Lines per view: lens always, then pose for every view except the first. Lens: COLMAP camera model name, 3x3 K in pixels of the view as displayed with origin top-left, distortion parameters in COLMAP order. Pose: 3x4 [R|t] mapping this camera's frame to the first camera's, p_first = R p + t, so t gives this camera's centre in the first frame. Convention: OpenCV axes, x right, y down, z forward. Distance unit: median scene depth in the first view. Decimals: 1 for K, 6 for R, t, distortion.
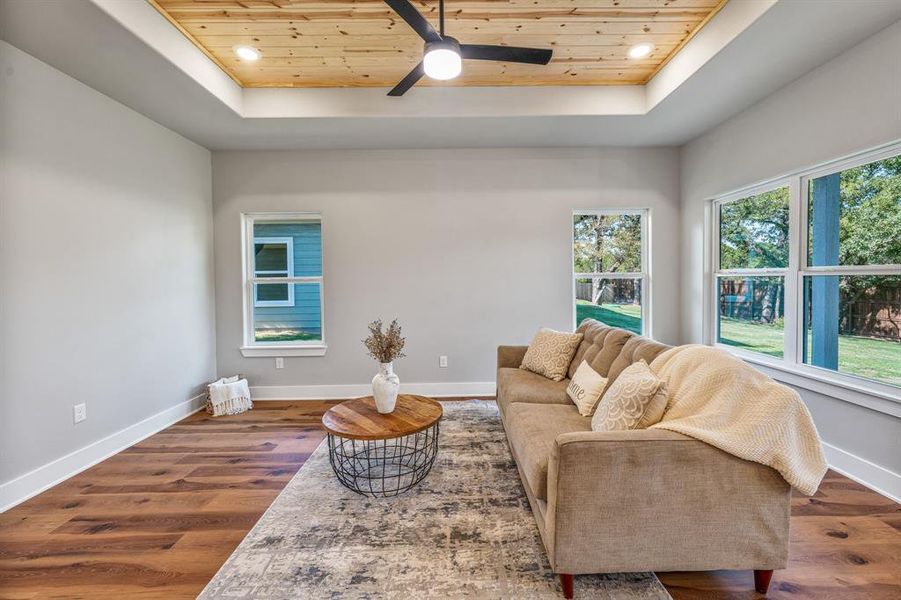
lens RADIAL K [[365.8, 0, 456.3], [0, 365.8, 293.6], [0, 0, 1]] dist [-0.000143, 0.000043]
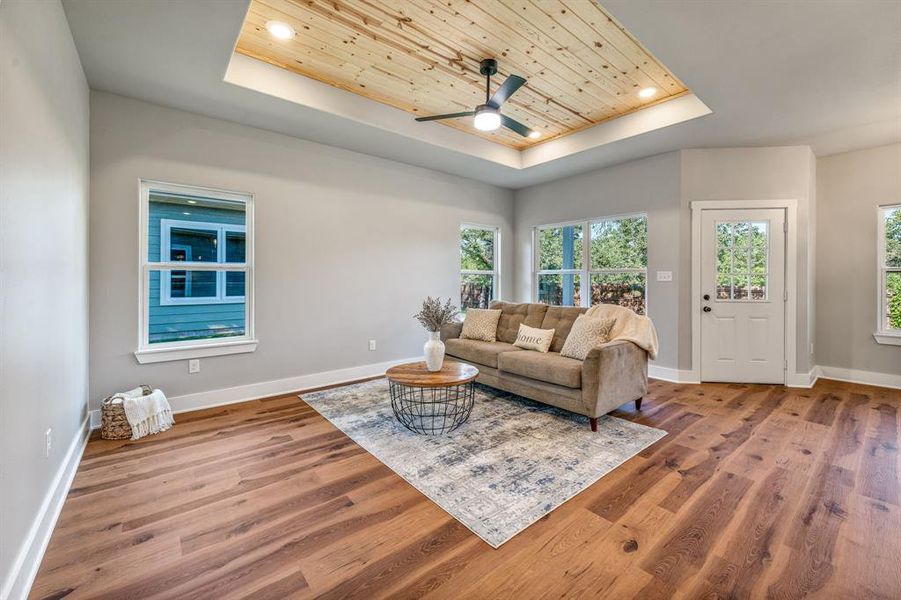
lens RADIAL K [[361.0, 0, 449.8], [0, 361.0, 289.3], [0, 0, 1]] dist [-0.000744, -0.000460]
pose [[0.783114, -0.001810, 0.621876, -0.768699], [0.012582, 0.999837, -0.012934, 0.046578], [-0.621751, 0.017953, 0.783009, -0.018815]]
